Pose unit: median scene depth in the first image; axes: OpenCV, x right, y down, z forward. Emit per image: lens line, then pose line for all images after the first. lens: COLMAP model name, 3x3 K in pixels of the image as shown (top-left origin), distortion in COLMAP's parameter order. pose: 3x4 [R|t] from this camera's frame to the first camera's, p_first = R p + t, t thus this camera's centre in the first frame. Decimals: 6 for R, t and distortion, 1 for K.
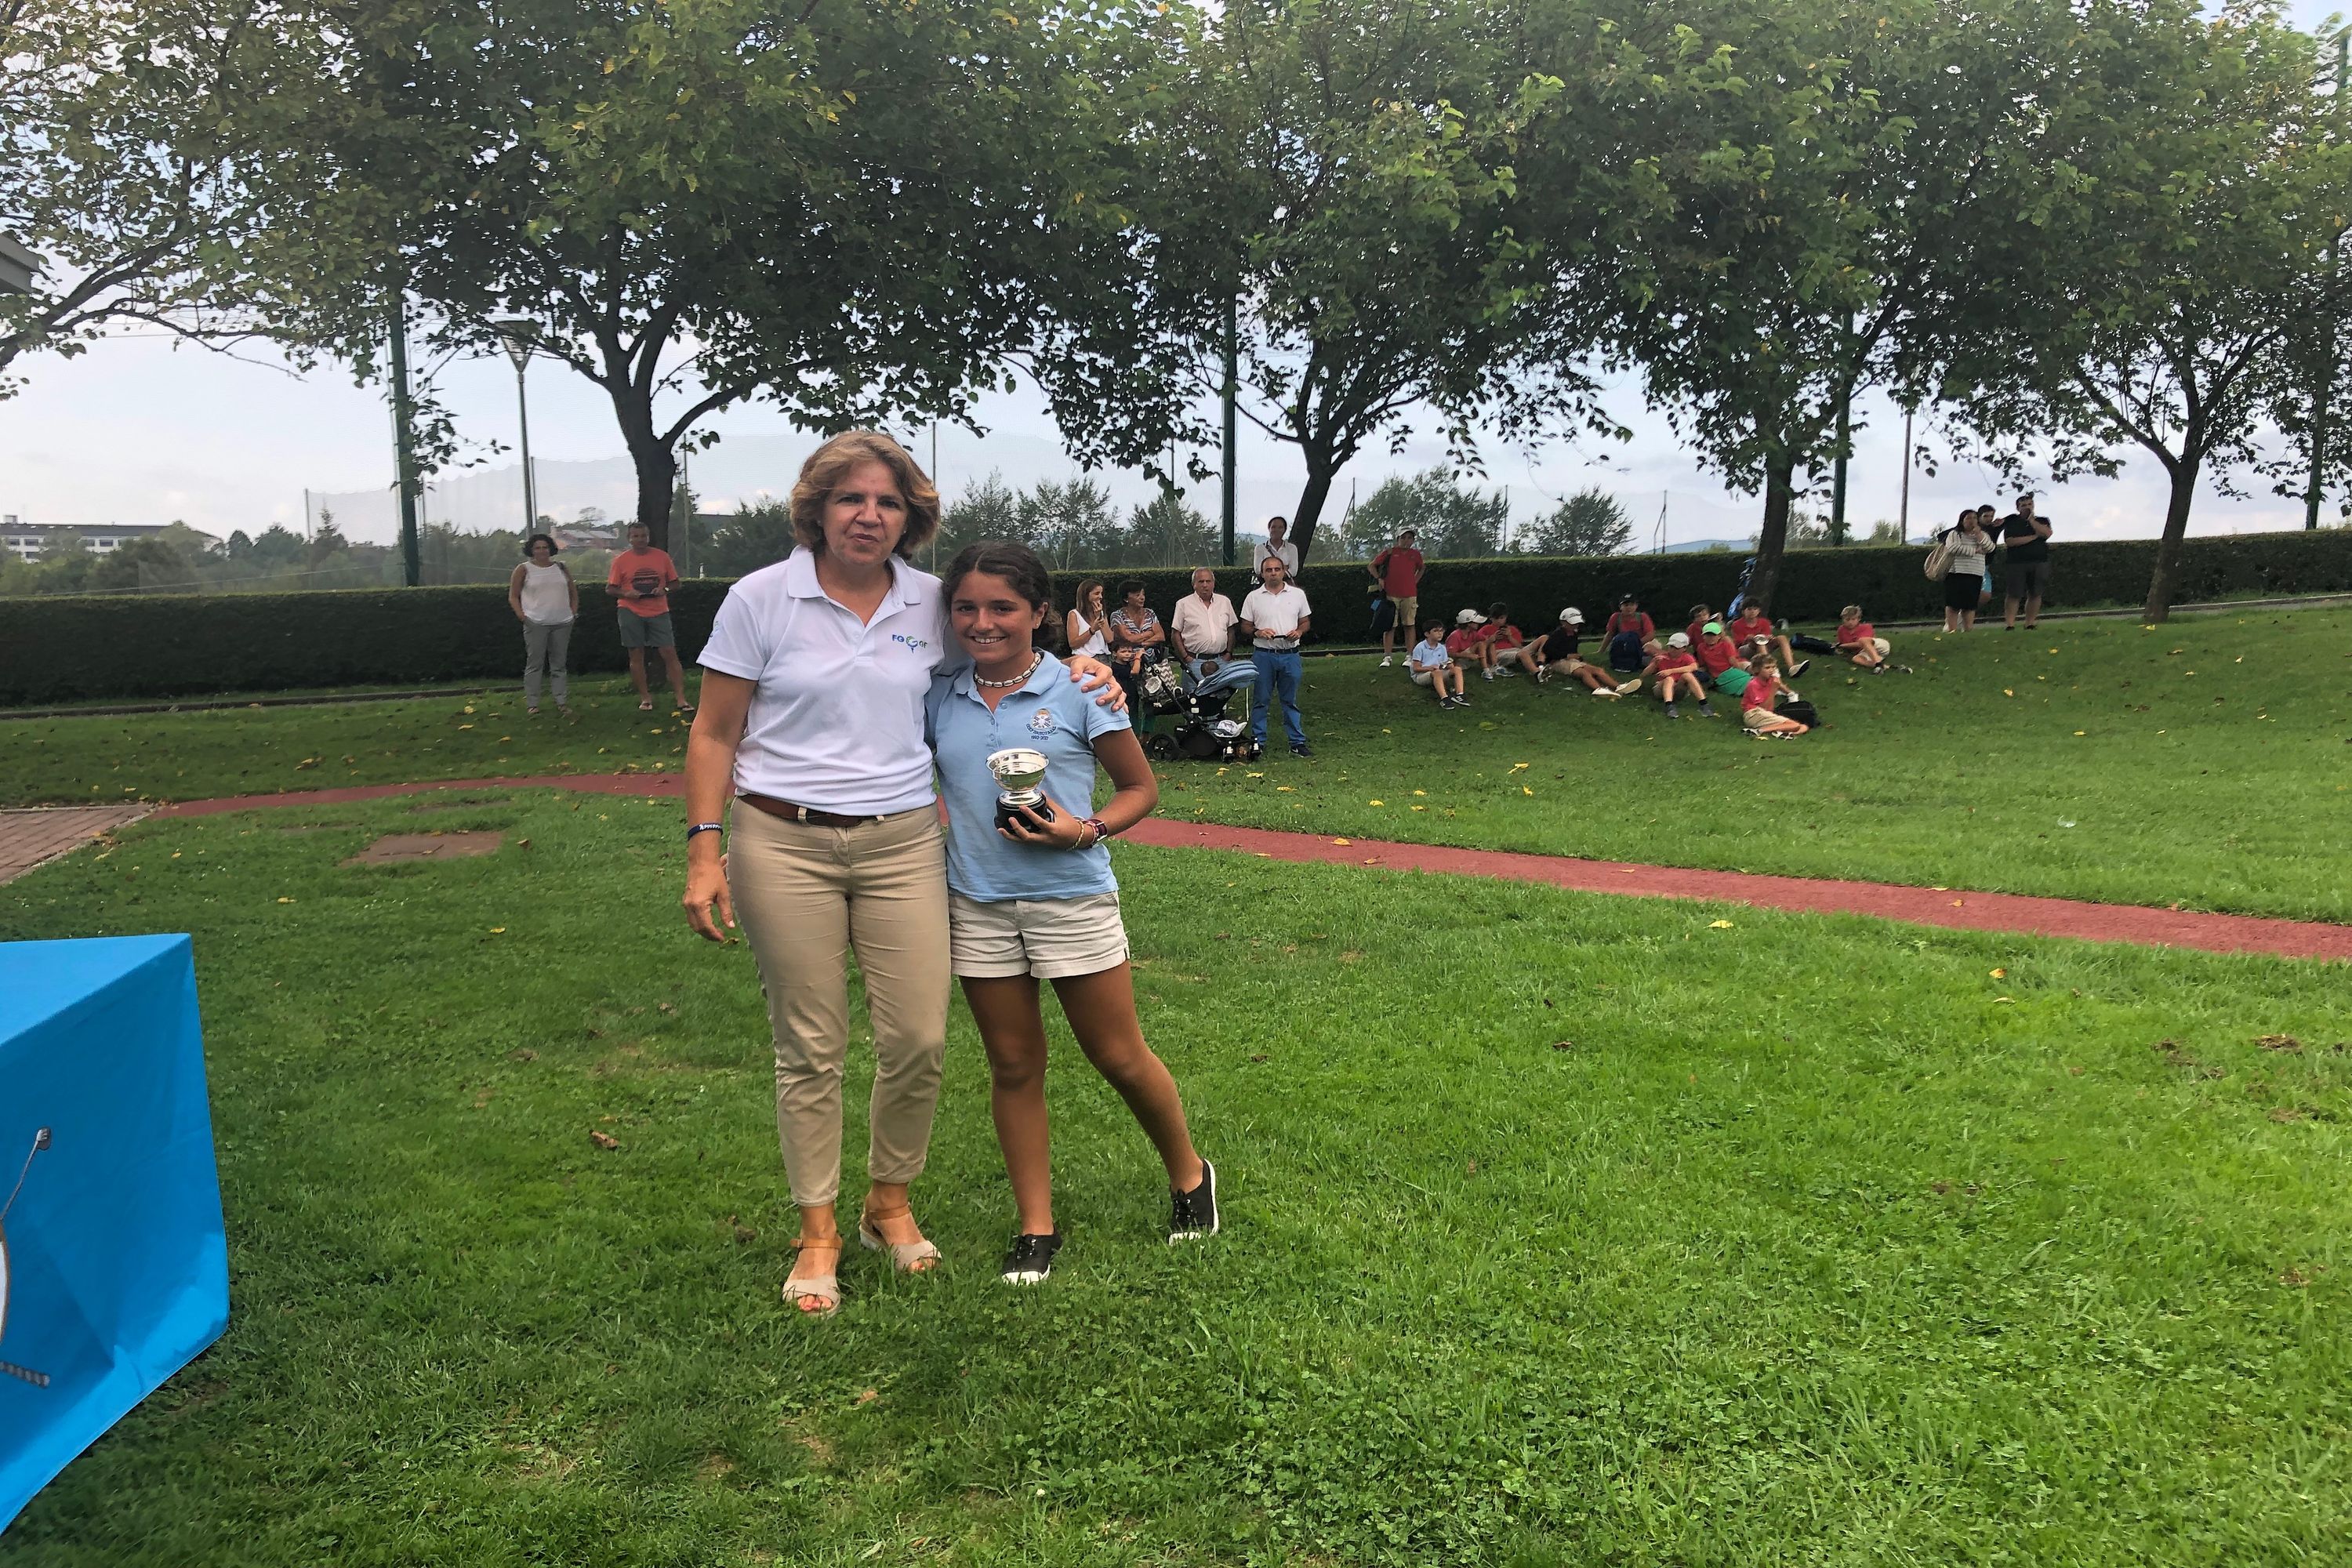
lens RADIAL K [[1920.9, 0, 1098.4], [0, 1920.9, 828.4], [0, 0, 1]] dist [-0.012161, 0.019366]
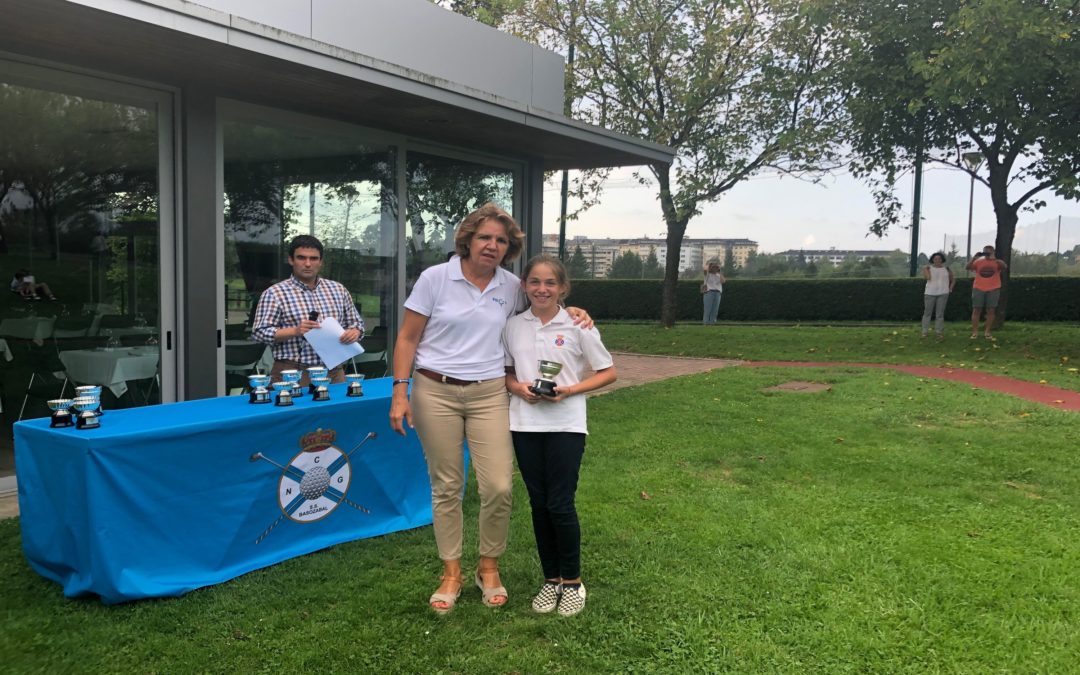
lens RADIAL K [[859.1, 0, 540.6], [0, 859.1, 342.2], [0, 0, 1]] dist [0.005823, -0.009765]
pose [[0.645344, 0.074948, -0.760206, 0.140136], [-0.113000, 0.993593, 0.002031, -0.007199], [0.755488, 0.084592, 0.649679, 0.050430]]
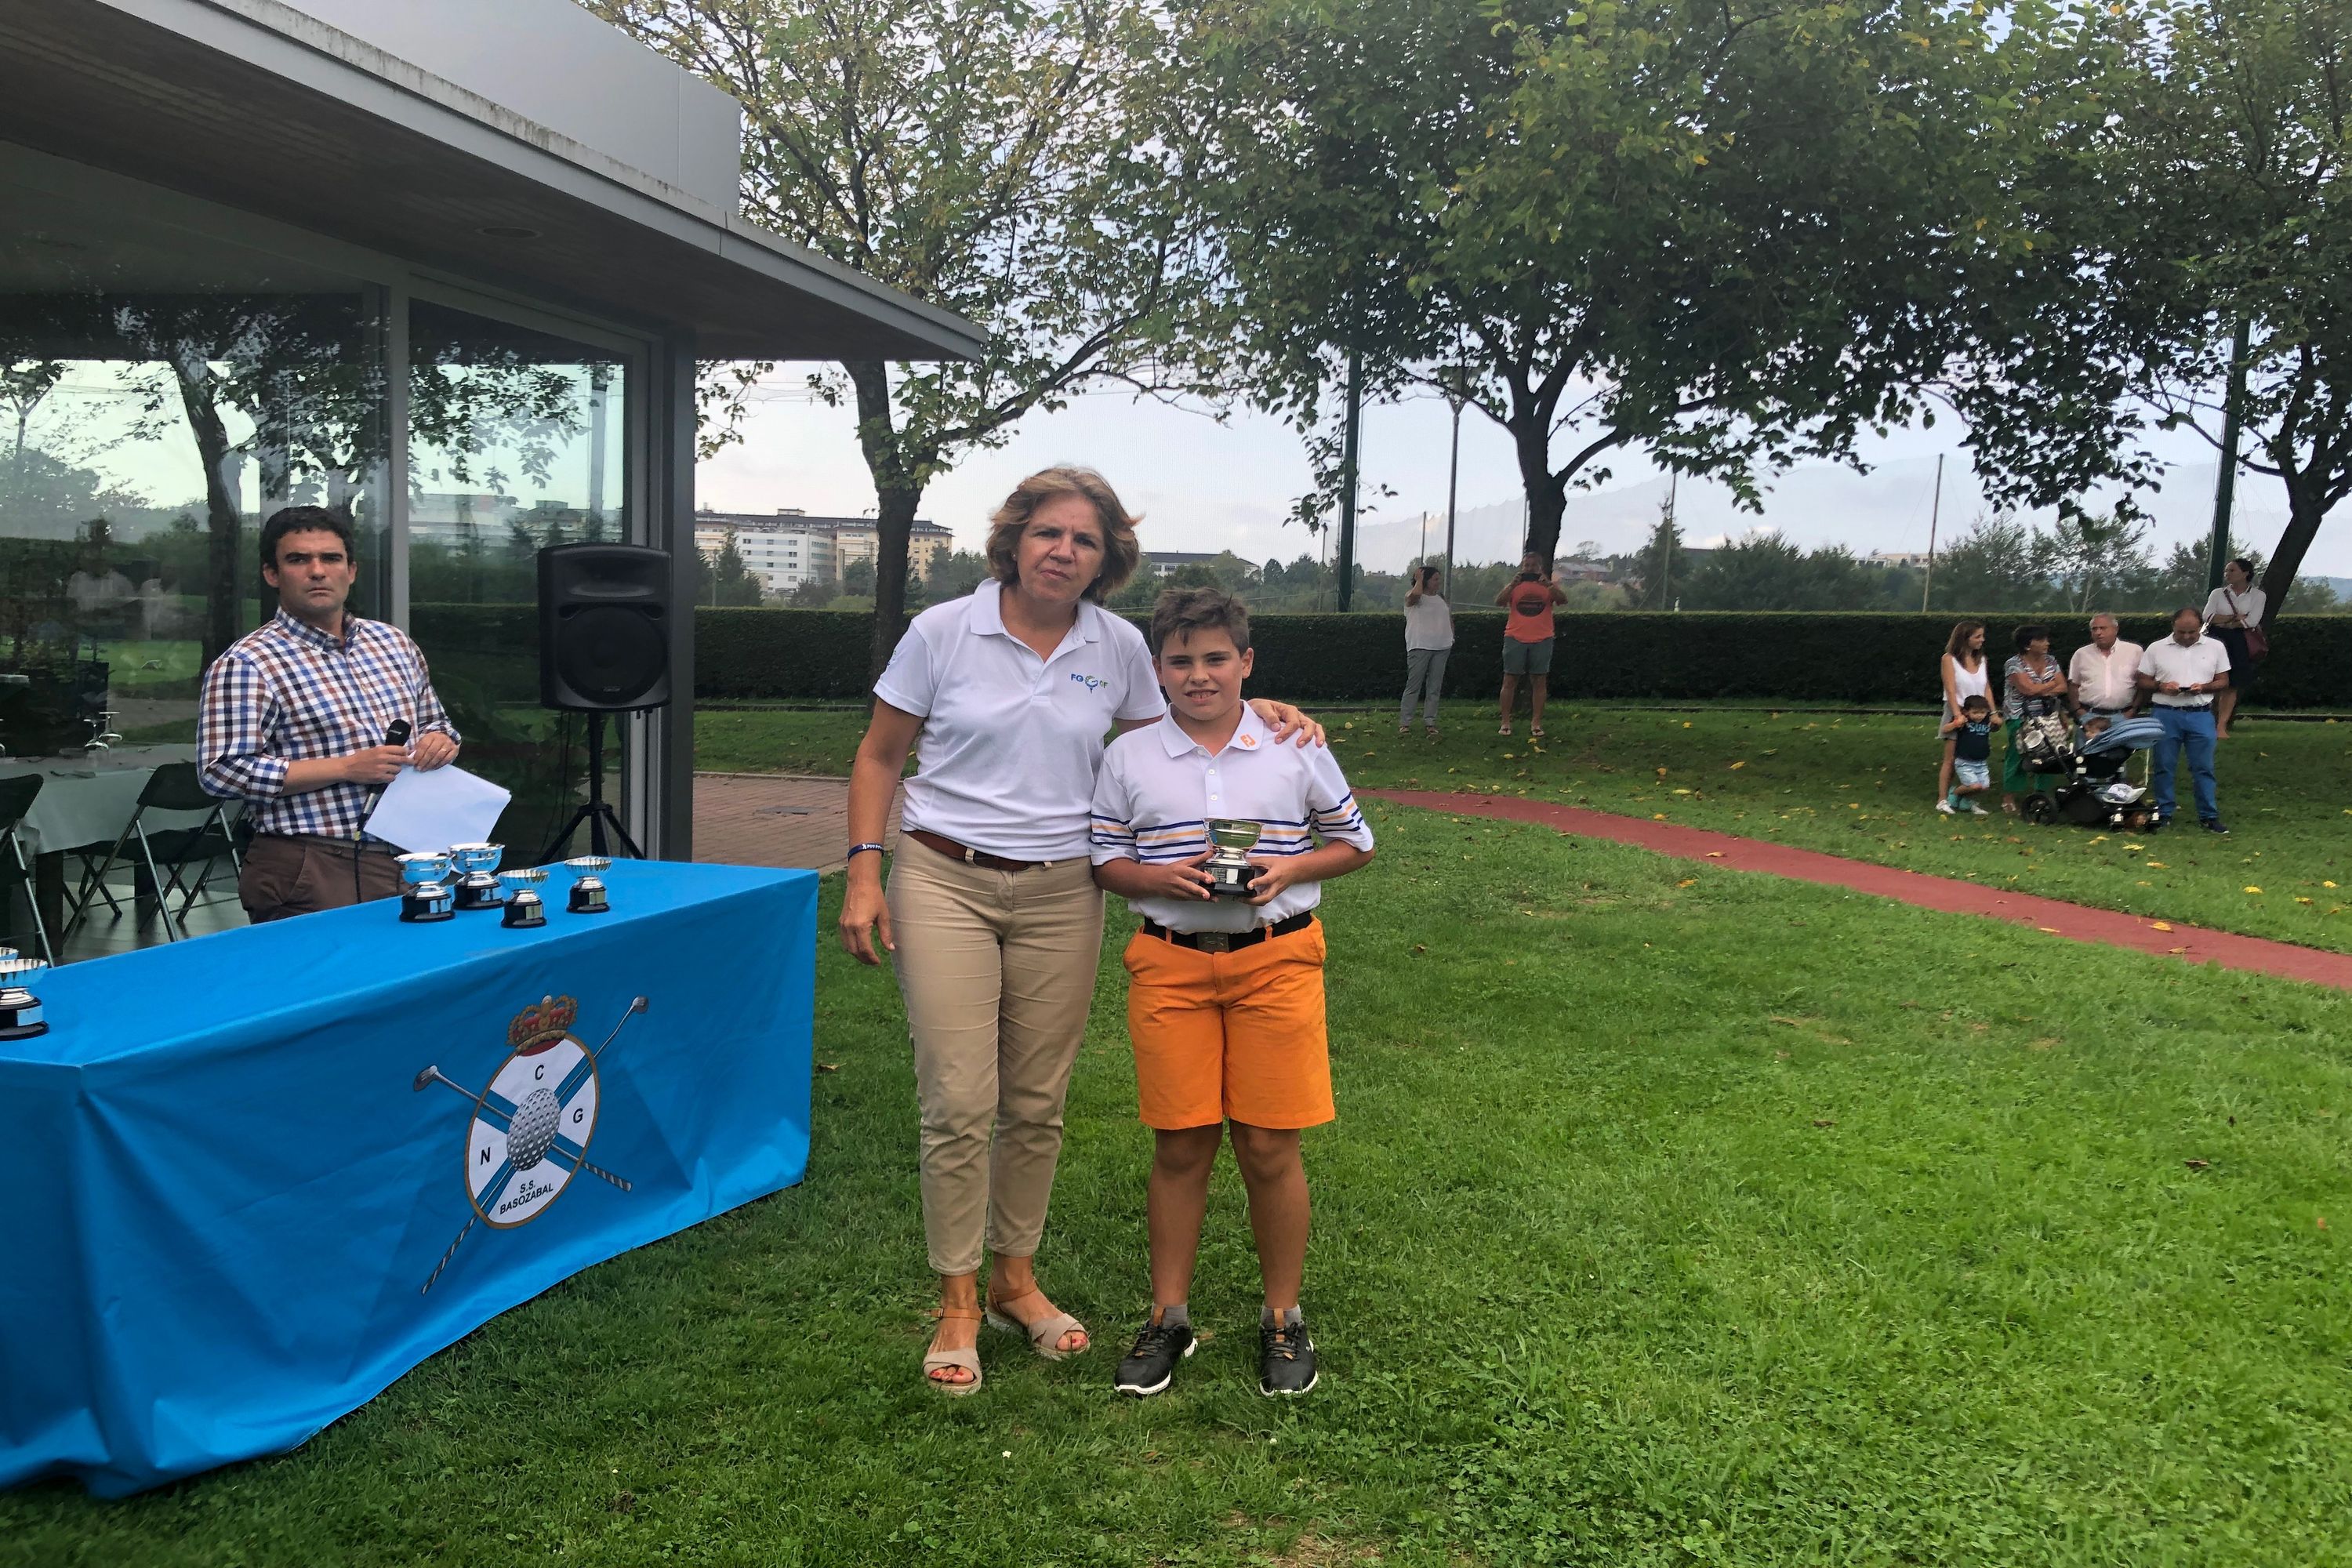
lens RADIAL K [[1920.9, 0, 1190.9], [0, 1920.9, 784.4], [0, 0, 1]] dist [-0.012161, 0.019366]
pose [[0.887313, 0.066455, -0.456355, 0.083229], [-0.084402, 0.996250, -0.019031, -0.001729], [0.453379, 0.055404, 0.889594, 0.000025]]
